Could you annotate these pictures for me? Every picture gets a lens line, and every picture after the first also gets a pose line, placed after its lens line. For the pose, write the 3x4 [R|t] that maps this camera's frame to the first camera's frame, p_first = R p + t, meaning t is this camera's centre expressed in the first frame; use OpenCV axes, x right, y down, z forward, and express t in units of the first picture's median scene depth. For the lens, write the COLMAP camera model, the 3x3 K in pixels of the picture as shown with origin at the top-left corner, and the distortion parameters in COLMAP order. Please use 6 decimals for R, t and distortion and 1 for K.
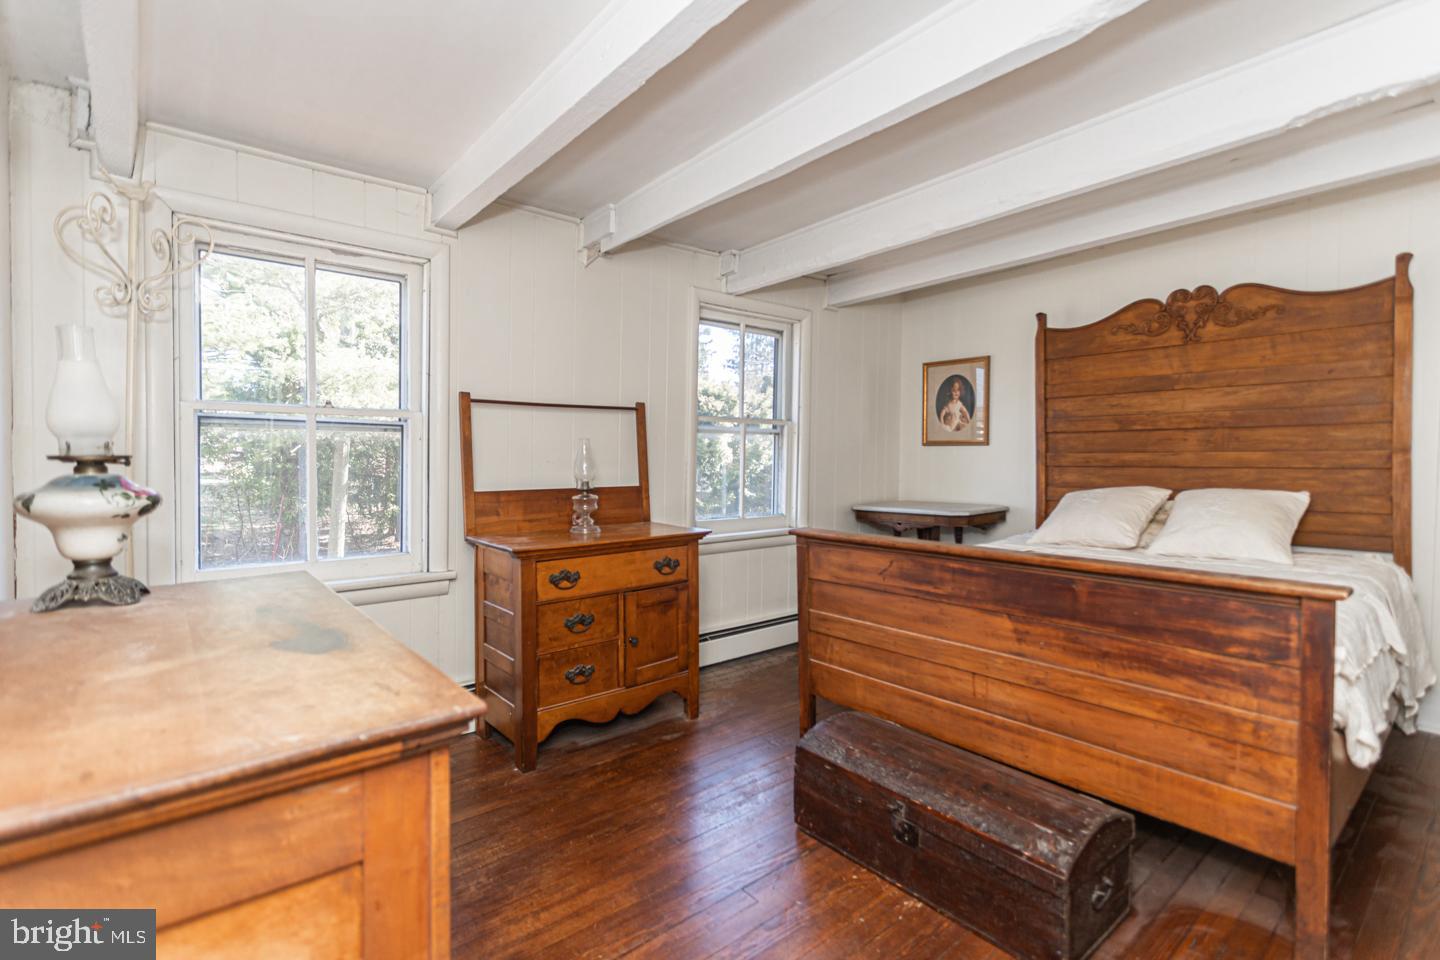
lens RADIAL K [[693.6, 0, 724.3], [0, 693.6, 471.5], [0, 0, 1]] dist [0.001986, -0.000153]
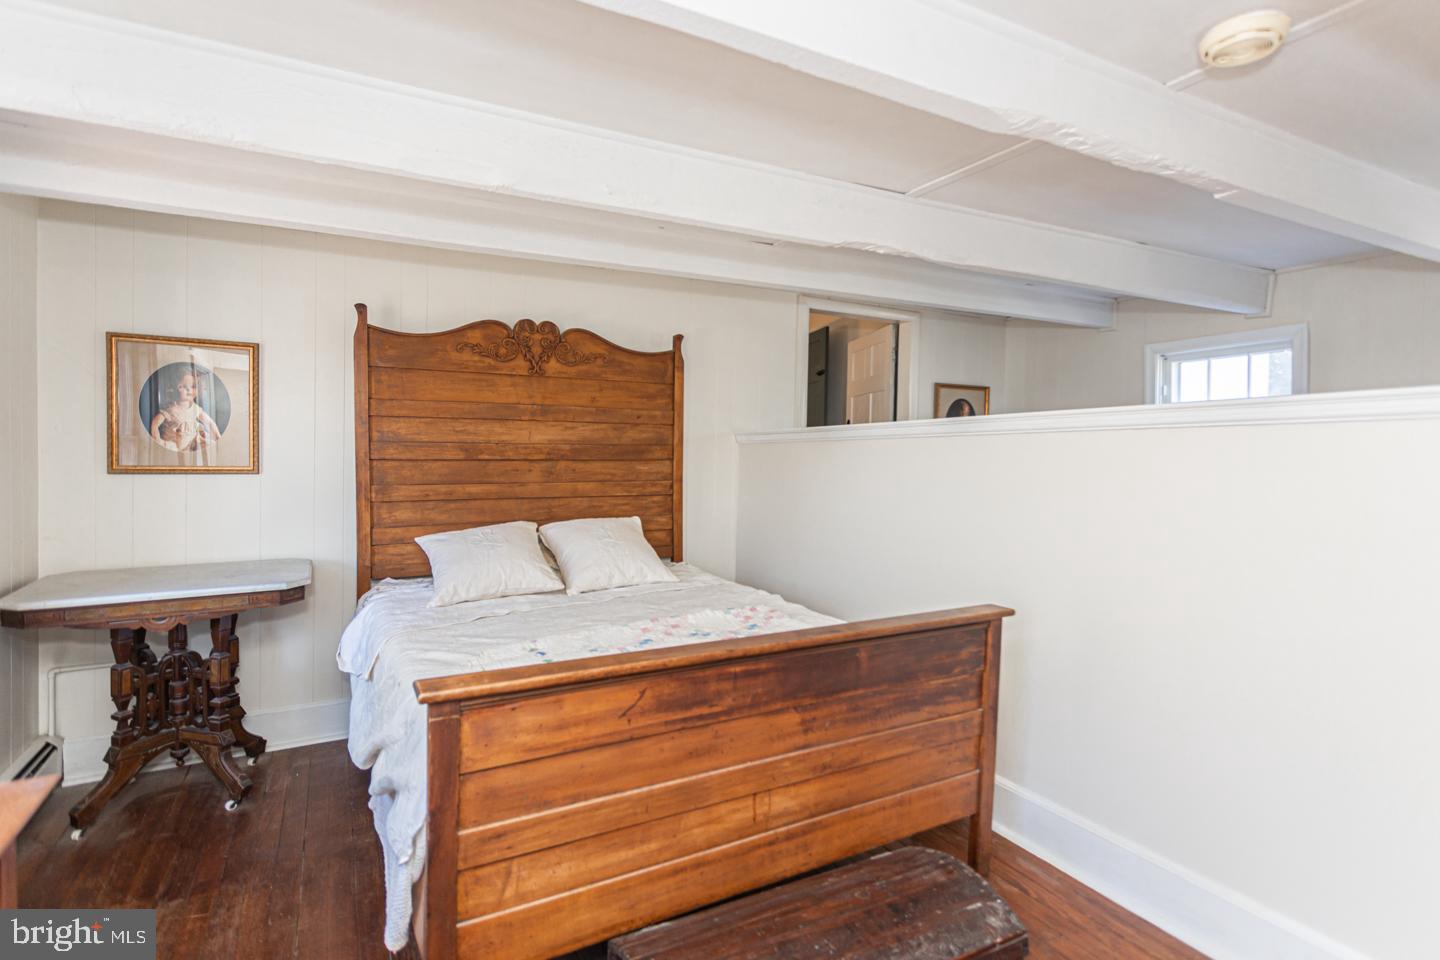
lens RADIAL K [[693.6, 0, 719.6], [0, 693.6, 472.0], [0, 0, 1]] dist [0.001986, -0.000153]
pose [[0.190728, -0.027487, 0.981258, -0.290322], [0.013708, 0.999585, 0.025335, -0.071397], [-0.981547, 0.008619, 0.191025, 0.588029]]
